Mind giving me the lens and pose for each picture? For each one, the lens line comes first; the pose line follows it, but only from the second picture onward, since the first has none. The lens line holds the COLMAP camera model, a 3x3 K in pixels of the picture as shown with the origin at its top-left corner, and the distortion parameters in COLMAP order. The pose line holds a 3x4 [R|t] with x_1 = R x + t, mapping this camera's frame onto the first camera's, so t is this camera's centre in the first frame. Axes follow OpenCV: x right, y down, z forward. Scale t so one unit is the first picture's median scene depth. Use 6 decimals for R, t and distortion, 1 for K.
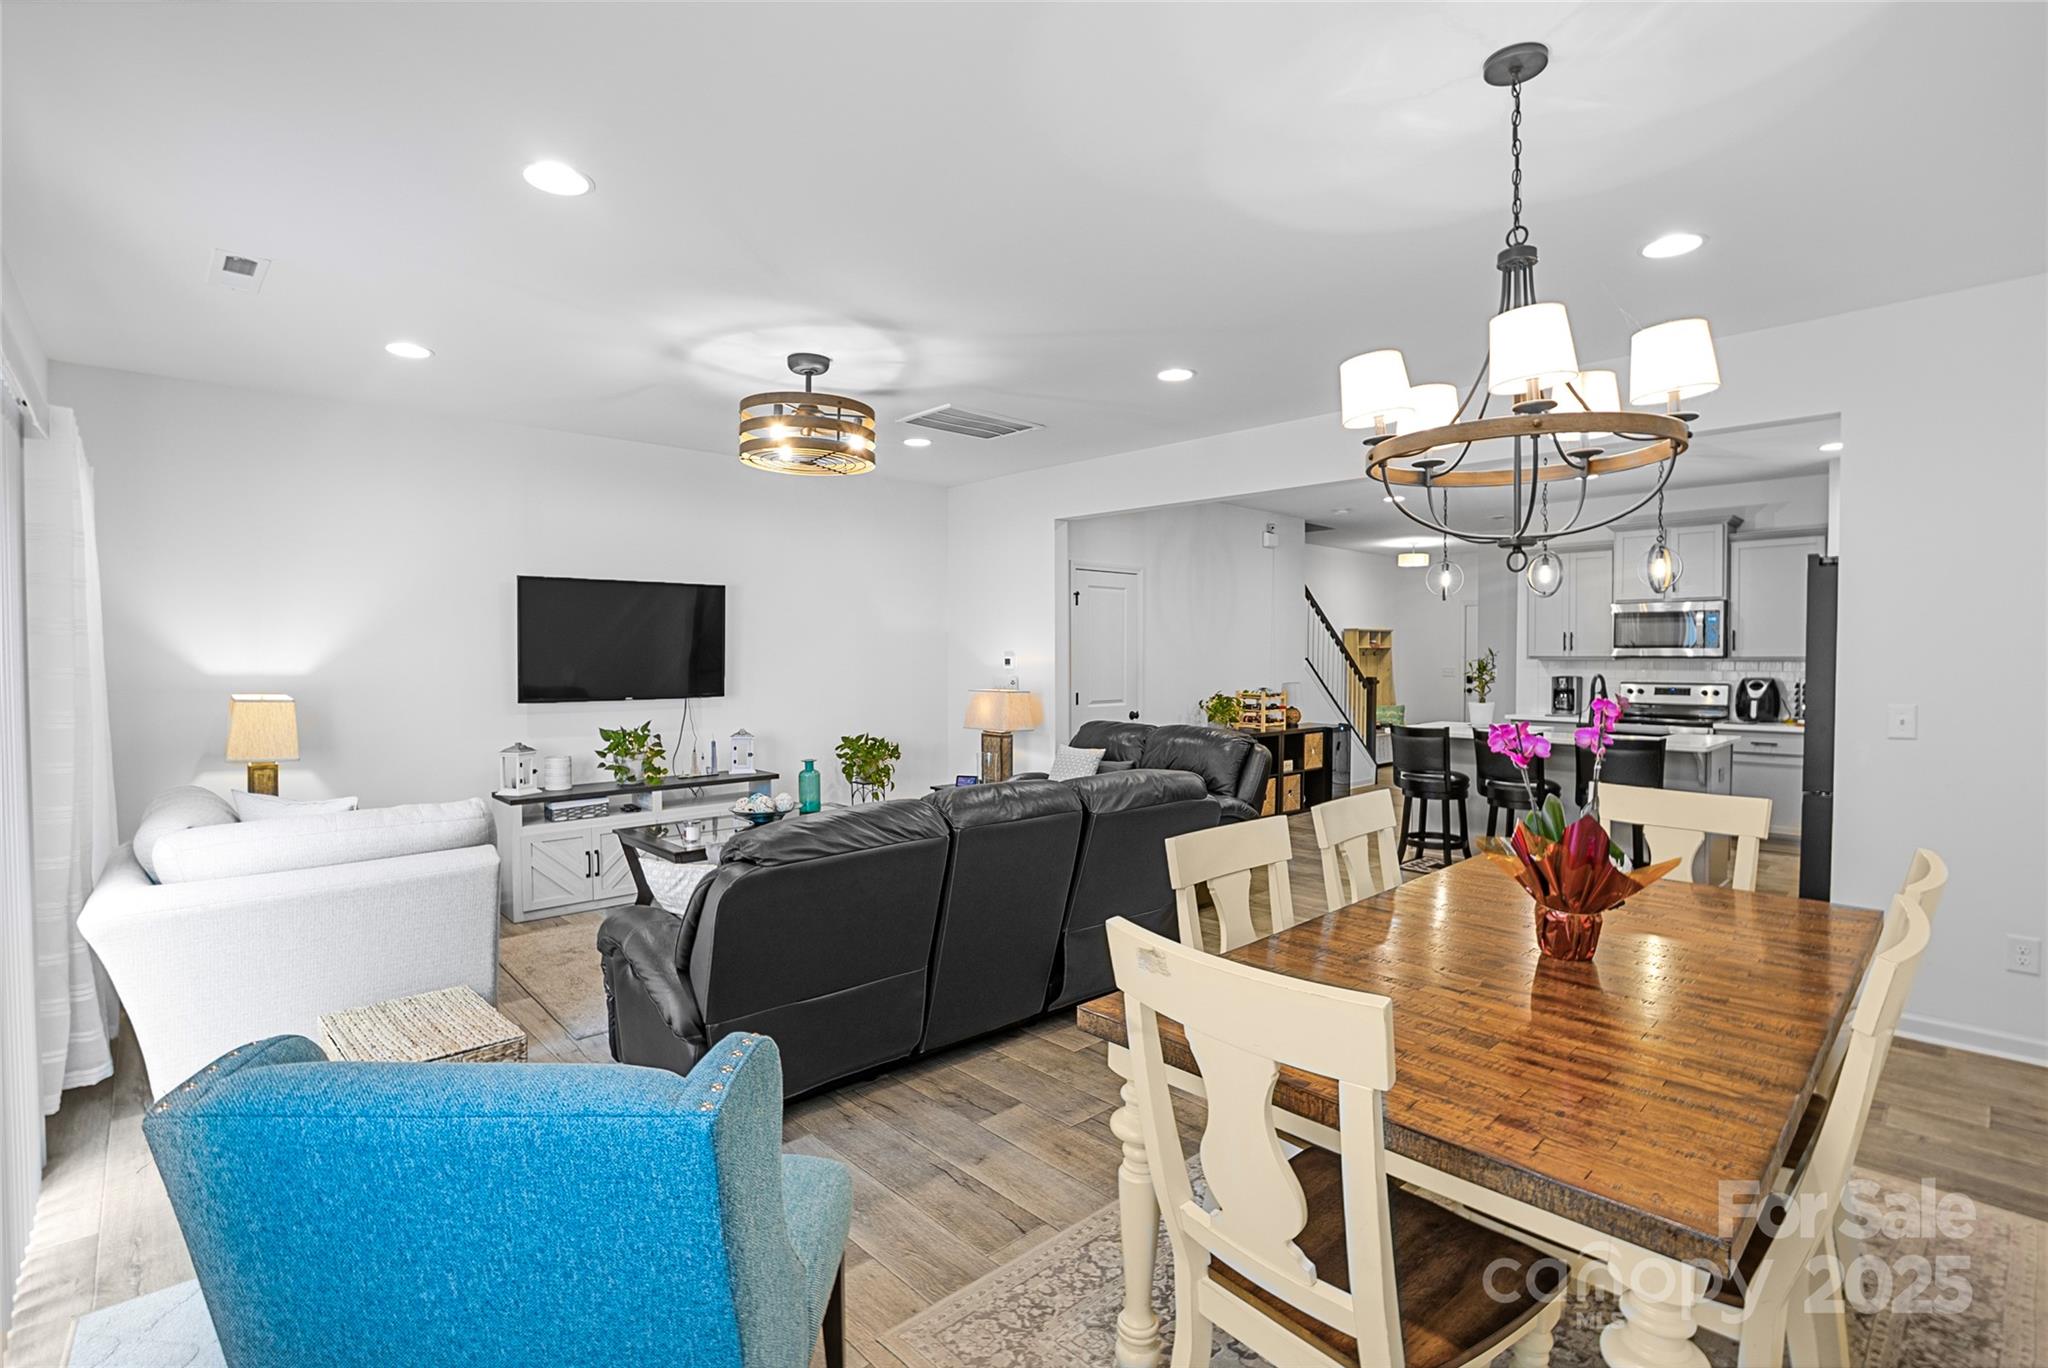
lens RADIAL K [[947.4, 0, 1029.1], [0, 947.4, 672.7], [0, 0, 1]] dist [-0.001497, -0.000242]
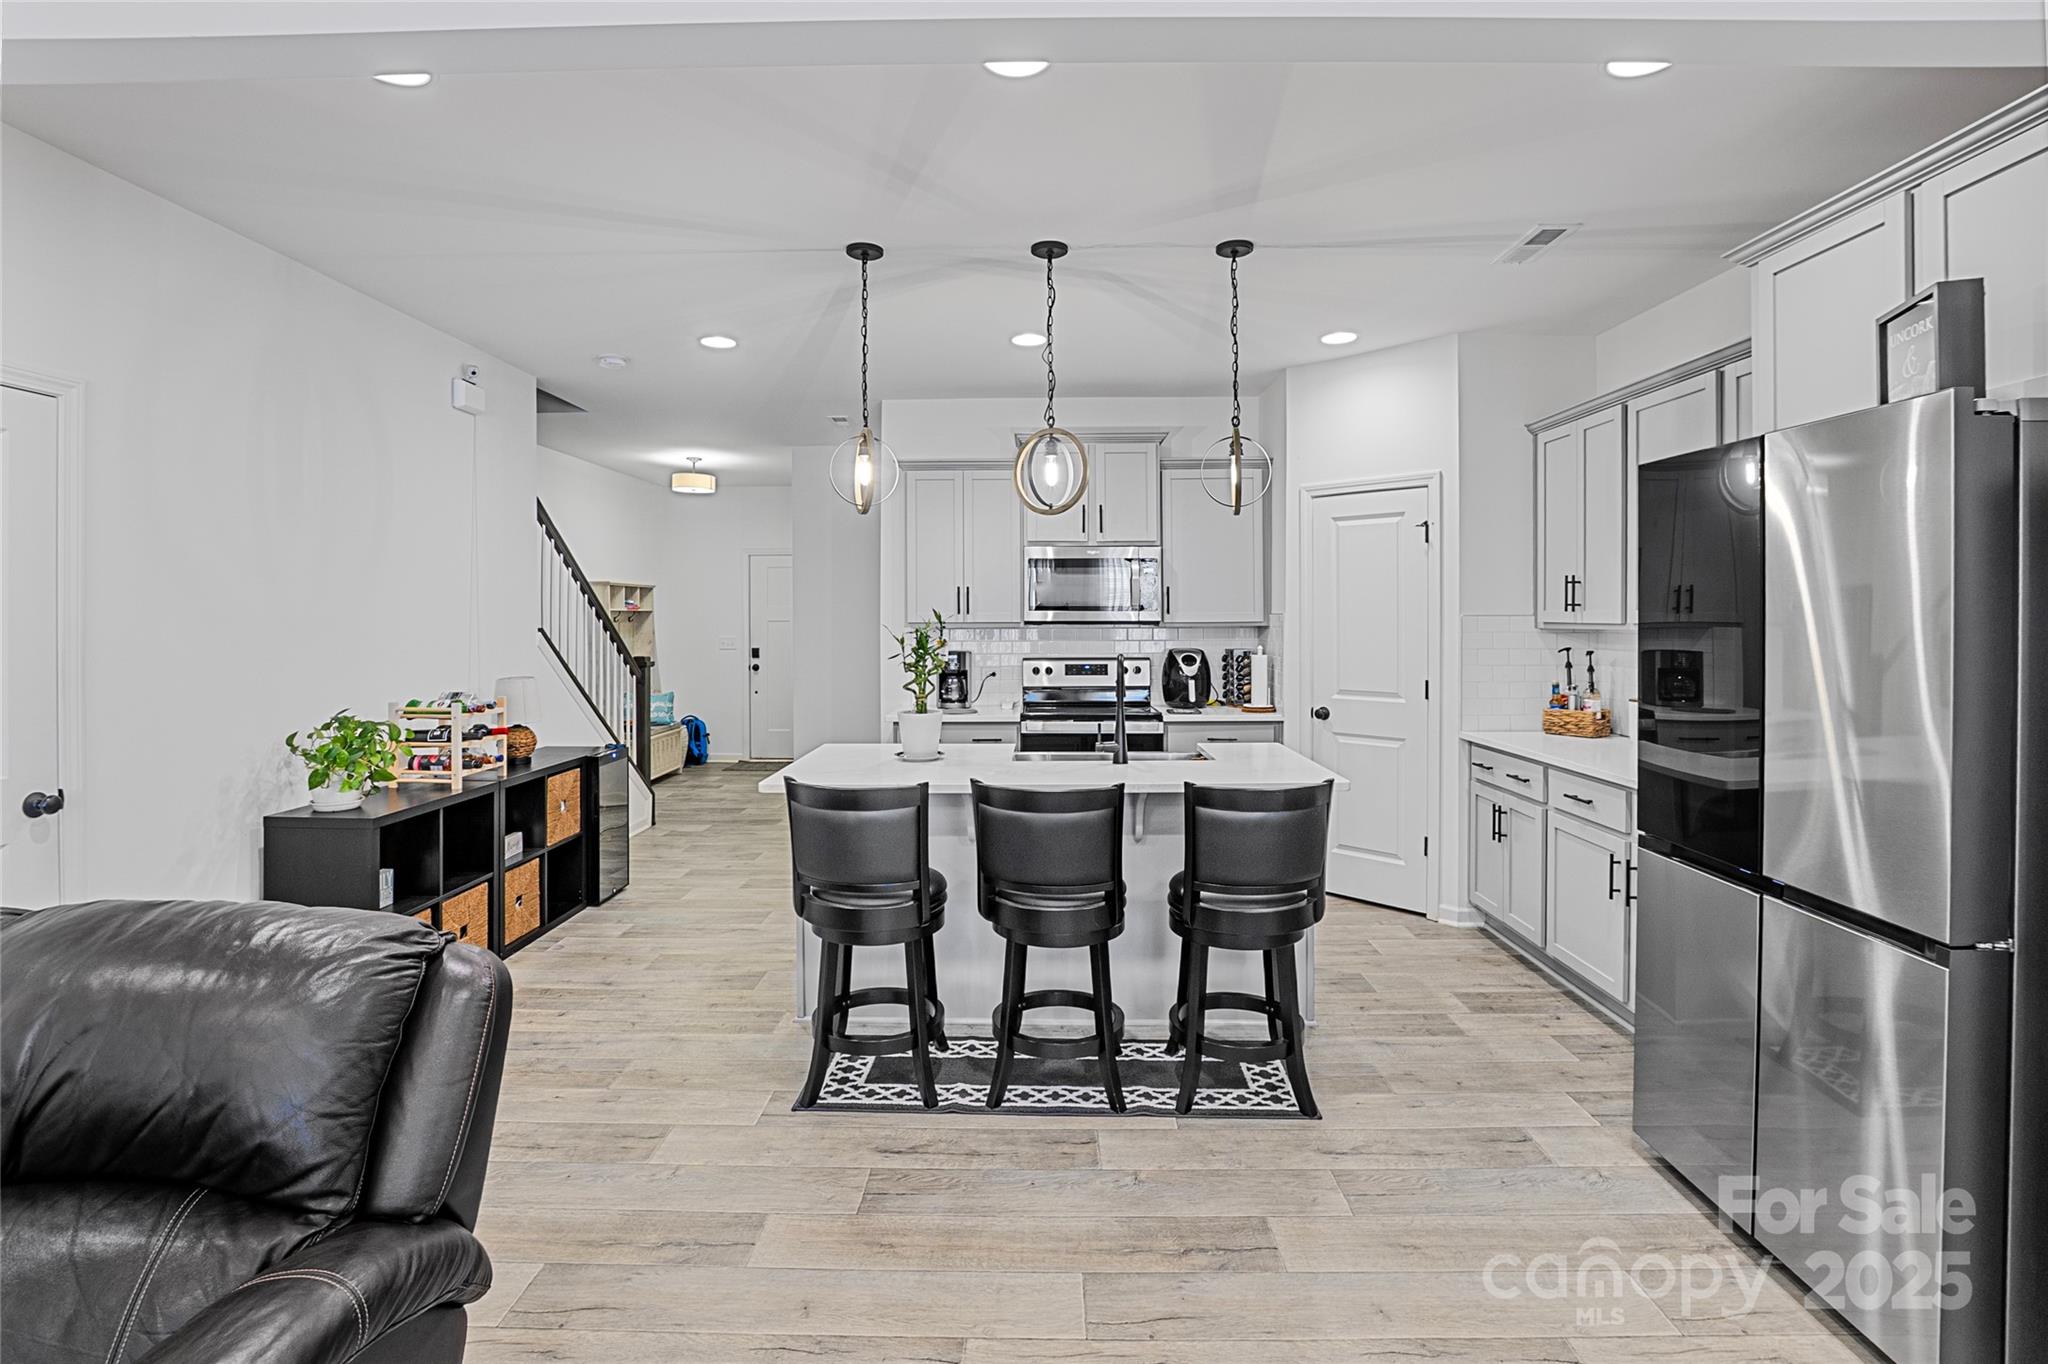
lens RADIAL K [[939.1, 0, 1024.8], [0, 939.1, 608.4], [0, 0, 1]] dist [-0.024544, 0.000251]
pose [[0.695255, 0.003376, 0.718755, 0.110458], [0.018257, 0.999583, -0.022354, -0.010871], [-0.718531, 0.028664, 0.694904, 0.470739]]
